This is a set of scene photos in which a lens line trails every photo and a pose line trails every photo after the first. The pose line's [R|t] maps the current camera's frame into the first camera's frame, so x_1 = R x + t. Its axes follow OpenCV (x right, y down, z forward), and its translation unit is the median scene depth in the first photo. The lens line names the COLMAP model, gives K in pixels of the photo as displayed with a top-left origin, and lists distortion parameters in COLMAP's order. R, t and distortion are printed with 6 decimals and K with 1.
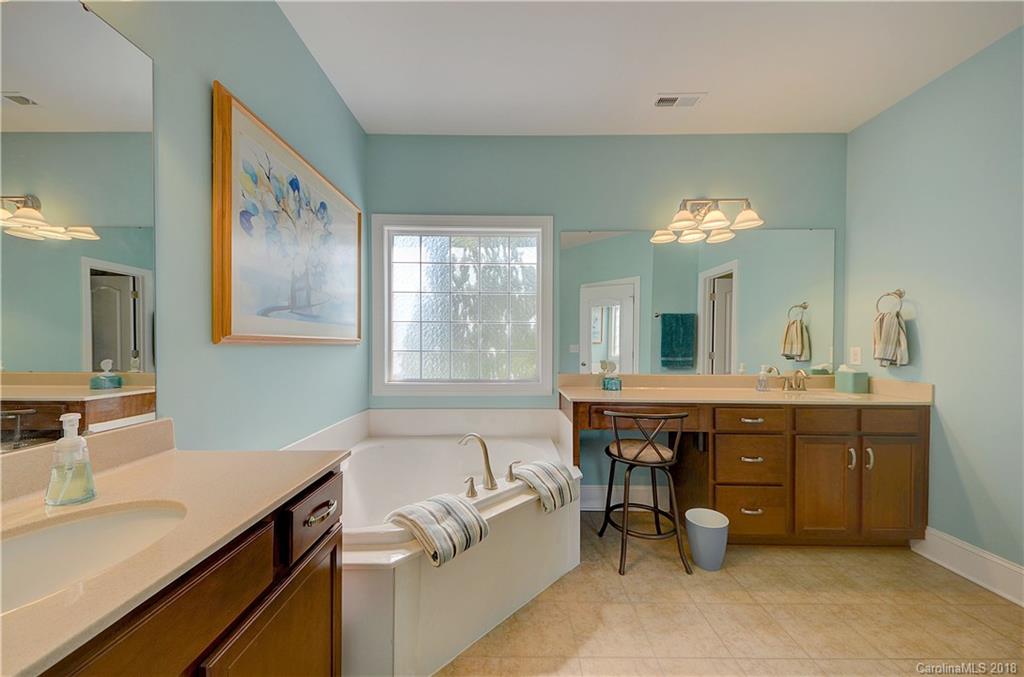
lens RADIAL K [[358.8, 0, 509.9], [0, 358.8, 347.1], [0, 0, 1]] dist [0.054202, -0.019232]
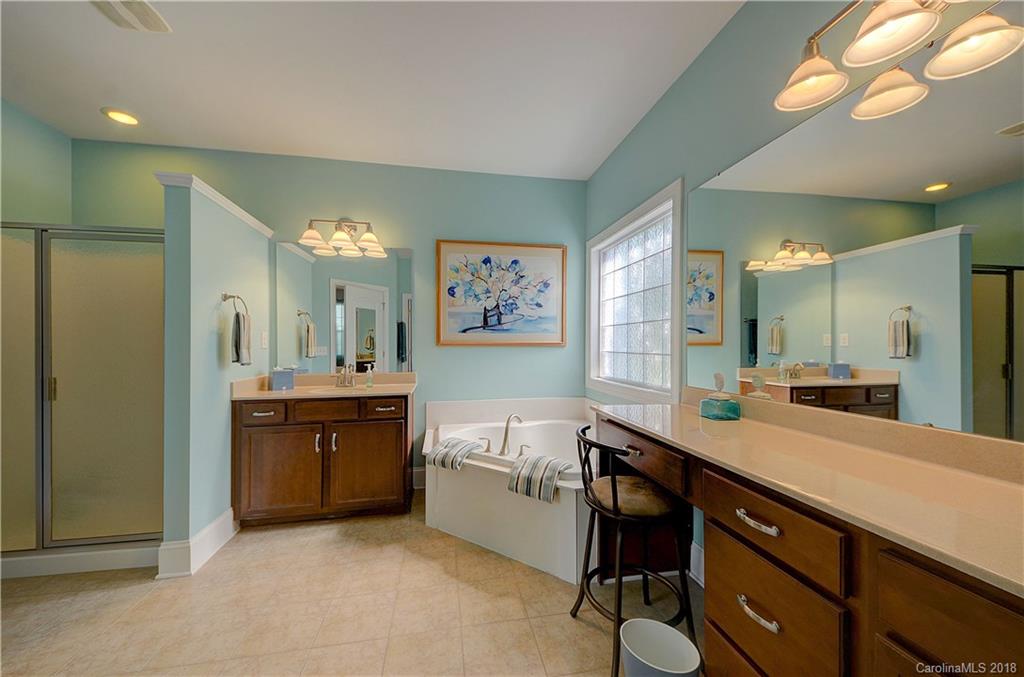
lens RADIAL K [[358.8, 0, 509.9], [0, 358.8, 347.1], [0, 0, 1]] dist [0.054202, -0.019232]
pose [[0.194832, 0.001700, -0.980835, 1.251989], [-0.006427, 0.999979, 0.000457, -0.004971], [0.980816, 0.006215, 0.194839, 0.769372]]
